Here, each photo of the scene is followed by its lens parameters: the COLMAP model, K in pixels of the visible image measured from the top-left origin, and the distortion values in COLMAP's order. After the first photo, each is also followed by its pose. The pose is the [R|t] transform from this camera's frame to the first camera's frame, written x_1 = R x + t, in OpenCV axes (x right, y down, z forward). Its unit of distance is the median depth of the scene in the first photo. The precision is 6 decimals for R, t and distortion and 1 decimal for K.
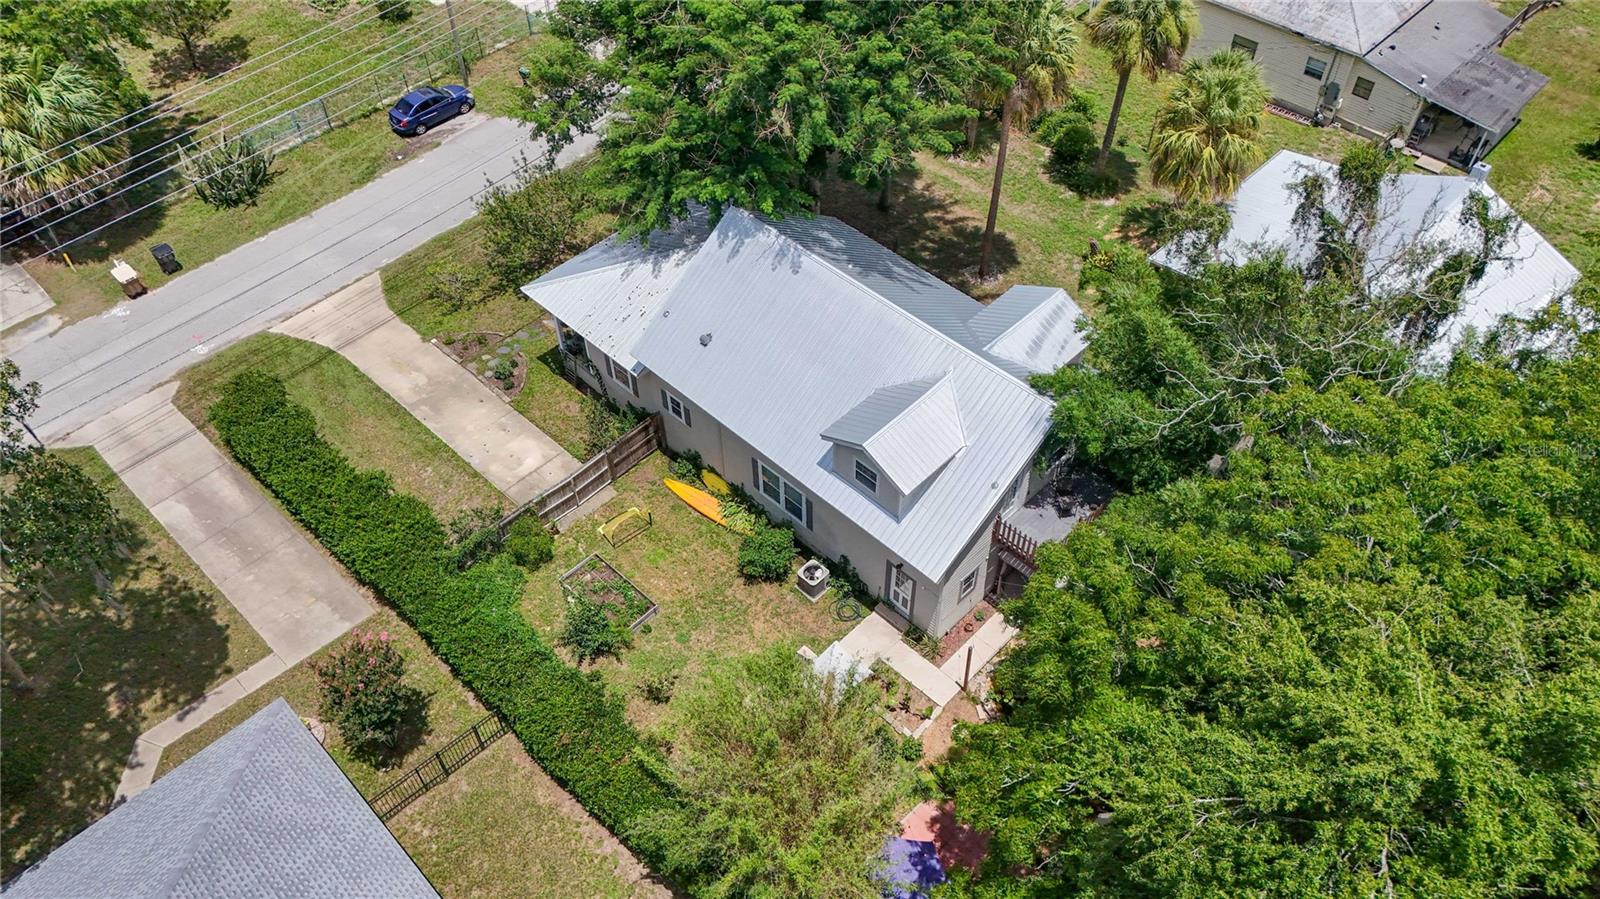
lens RADIAL K [[1181.7, 0, 800.0], [0, 1181.7, 449.5], [0, 0, 1]] dist [0.020842, 0.001000]
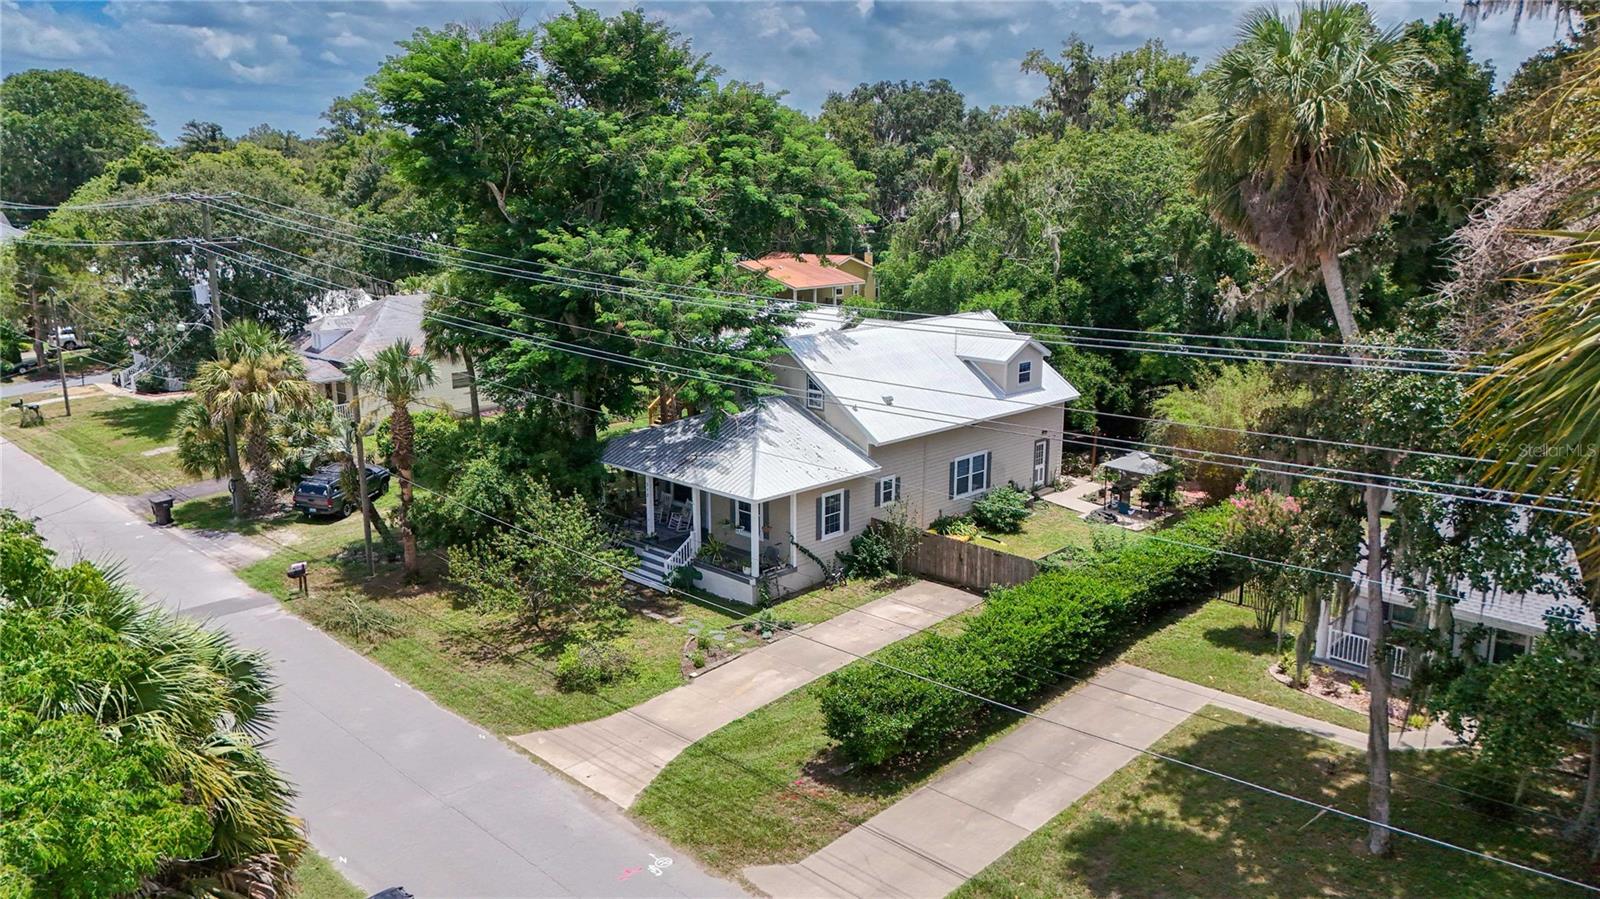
lens RADIAL K [[1166.2, 0, 792.5], [0, 1166.2, 451.2], [0, 0, 1]] dist [0.088378, -0.135227]
pose [[0.012036, -0.220825, 0.975239, -0.981606], [0.748798, 0.648364, 0.137569, -0.234583], [-0.662689, 0.728601, 0.173157, 0.720084]]
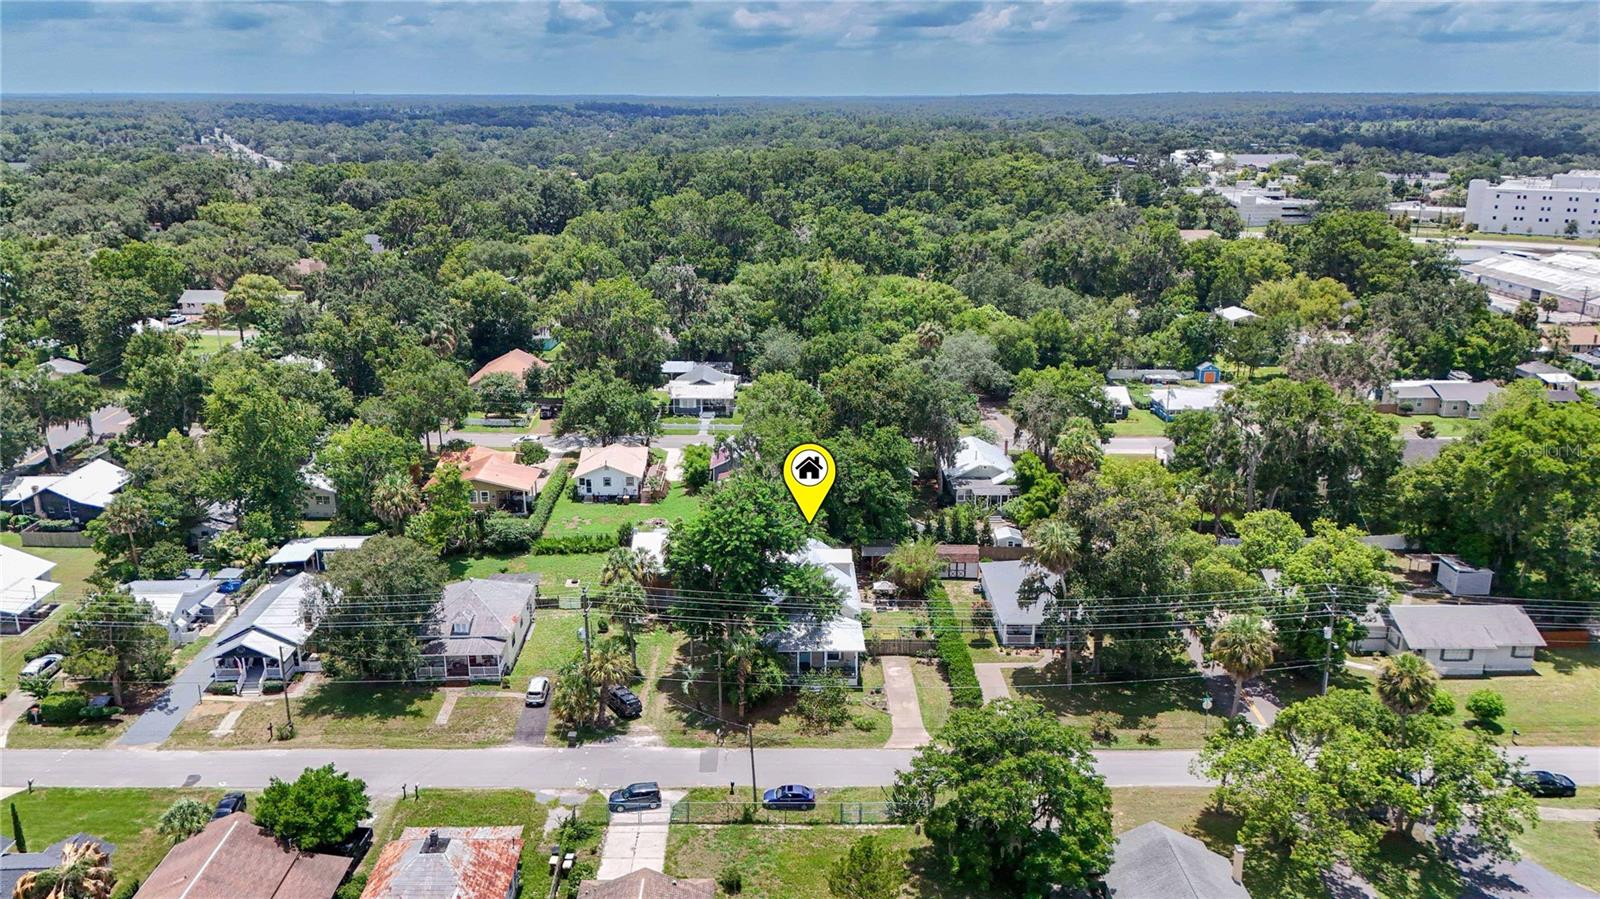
lens RADIAL K [[1154.7, 0, 800.0], [0, 1154.7, 449.5], [0, 0, 1]] dist [0.066876, -0.044816]
pose [[-0.704569, -0.199110, 0.681130, -1.610454], [0.531227, 0.488410, 0.692281, -1.985092], [-0.470511, 0.849595, -0.238346, 1.171611]]
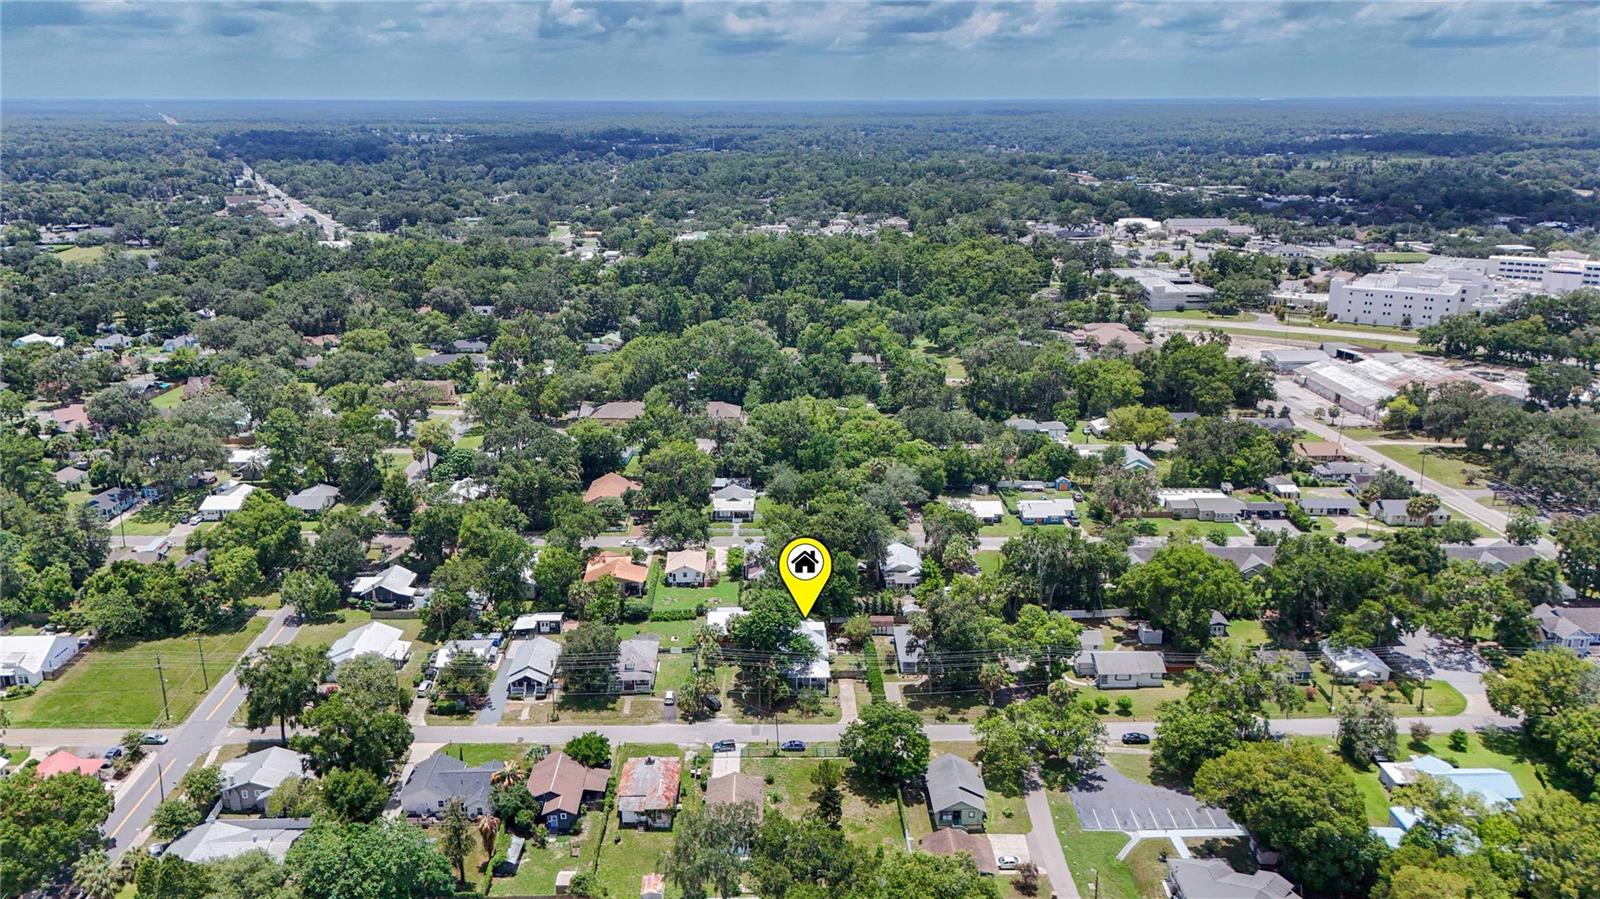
lens RADIAL K [[1128.7, 0, 800.0], [0, 1128.7, 449.5], [0, 0, 1]] dist [0.095502, -0.103717]
pose [[-0.710199, -0.194891, 0.676487, -3.045243], [0.527557, 0.488941, 0.694708, -3.819732], [-0.466155, 0.850267, -0.244430, 1.295246]]
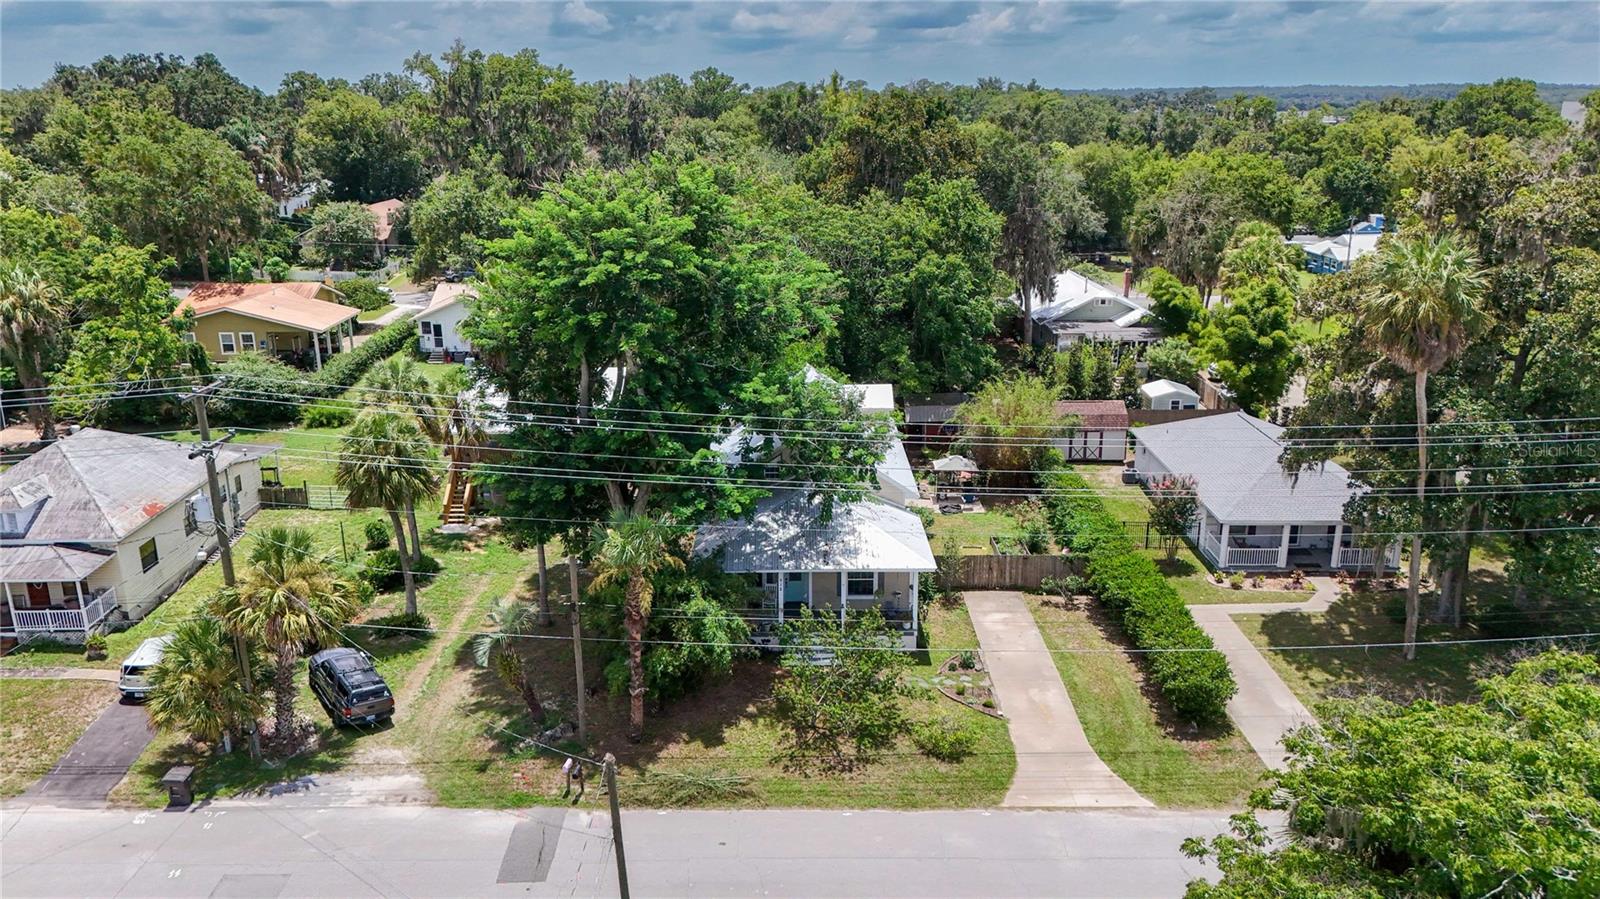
lens RADIAL K [[1166.2, 0, 792.5], [0, 1166.2, 451.2], [0, 0, 1]] dist [0.088378, -0.135227]
pose [[-0.700087, -0.199097, 0.685740, -0.791723], [0.539343, 0.481926, 0.690548, -0.931449], [-0.467962, 0.853292, -0.230008, 1.103012]]
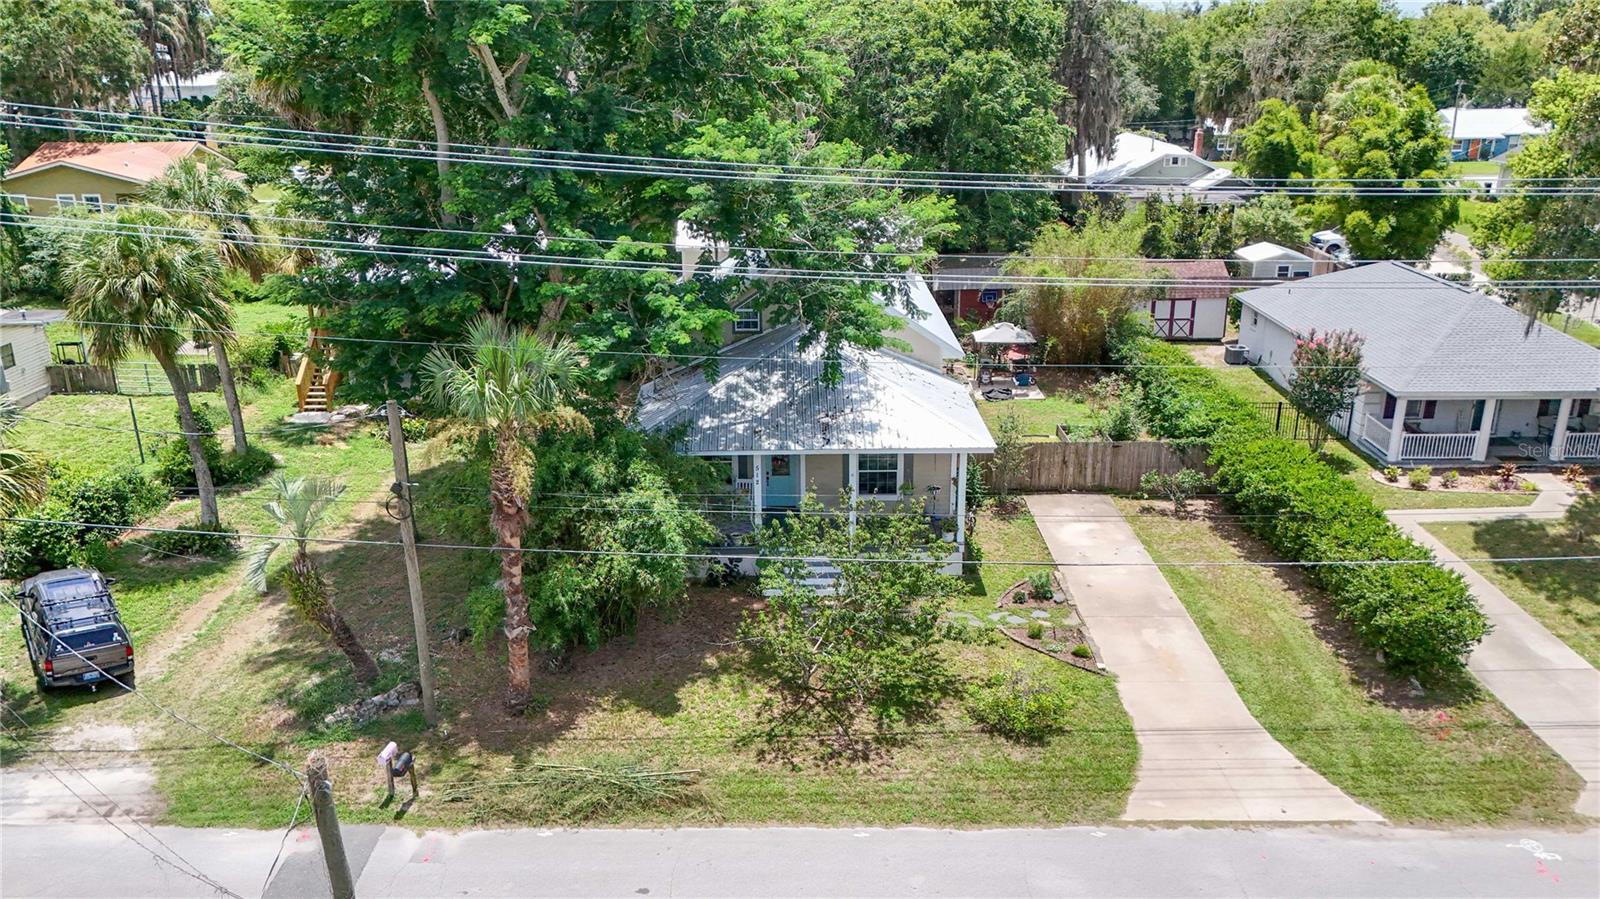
lens RADIAL K [[1215.1, 0, 790.6], [0, 1215.1, 450.9], [0, 0, 1]] dist [0.042848, -0.005668]
pose [[-0.698365, -0.222367, 0.680323, -0.592947], [0.543060, 0.454538, 0.706031, -0.664818], [-0.466231, 0.862524, -0.196675, 1.089043]]
